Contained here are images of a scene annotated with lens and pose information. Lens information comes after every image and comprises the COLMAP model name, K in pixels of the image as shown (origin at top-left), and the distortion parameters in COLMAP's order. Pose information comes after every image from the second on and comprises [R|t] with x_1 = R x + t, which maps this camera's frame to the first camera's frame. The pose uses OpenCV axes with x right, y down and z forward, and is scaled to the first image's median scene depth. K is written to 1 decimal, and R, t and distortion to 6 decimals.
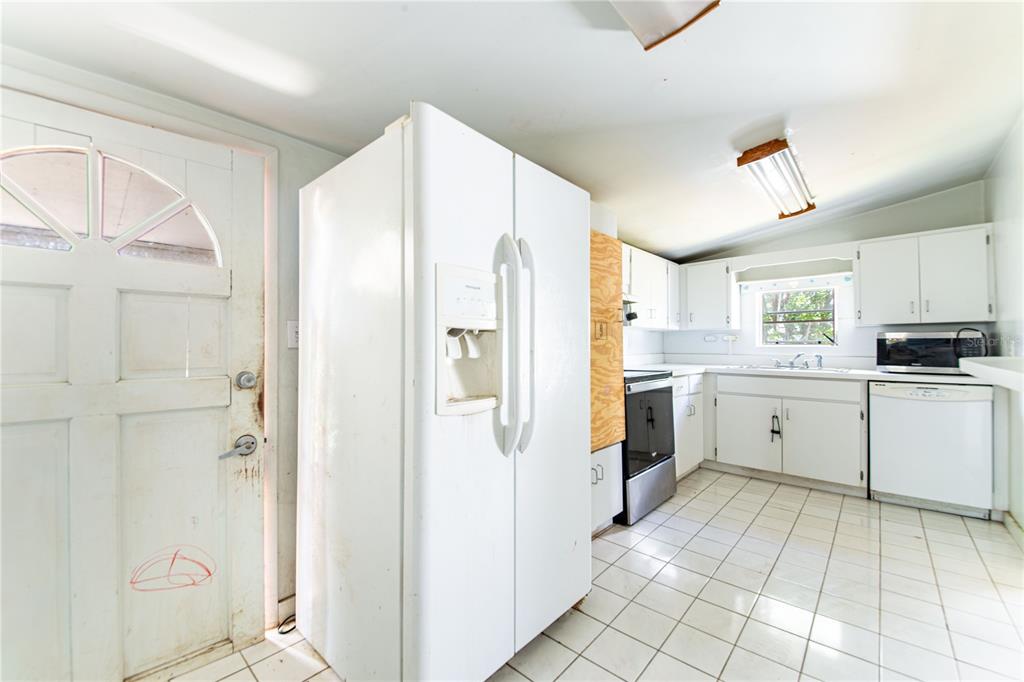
lens RADIAL K [[417.2, 0, 512.0], [0, 417.2, 341.0], [0, 0, 1]] dist [-0.002002, -0.000291]
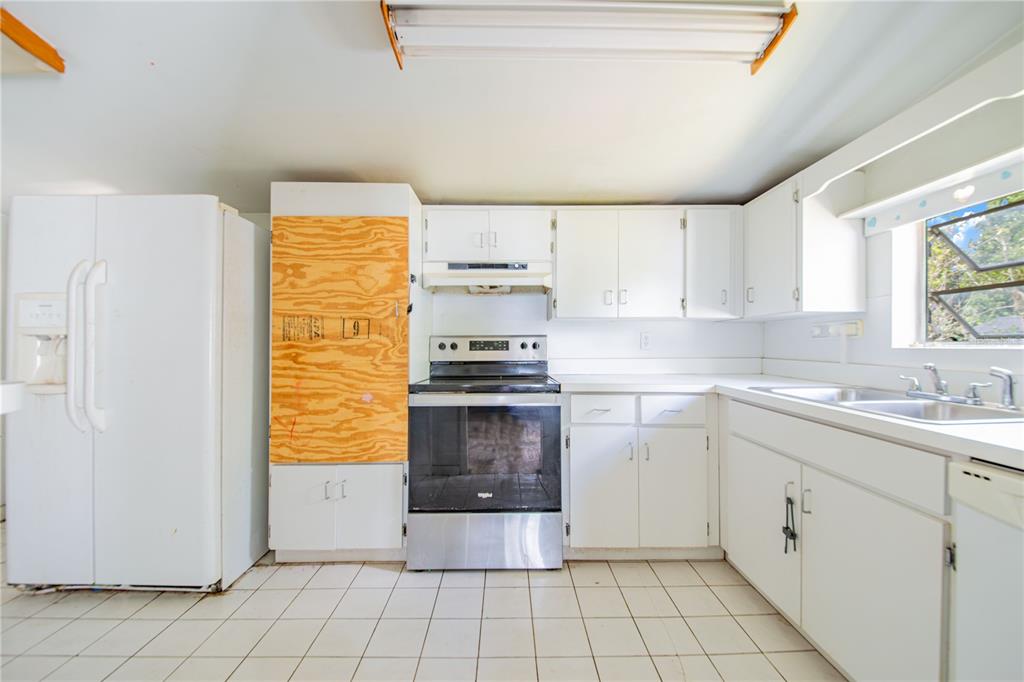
lens RADIAL K [[417.2, 0, 512.0], [0, 417.2, 341.0], [0, 0, 1]] dist [-0.002002, -0.000291]
pose [[0.673576, -0.006583, -0.739089, 1.055829], [0.008621, 0.999962, -0.001050, 0.004710], [0.739068, -0.005664, 0.673607, 0.639987]]
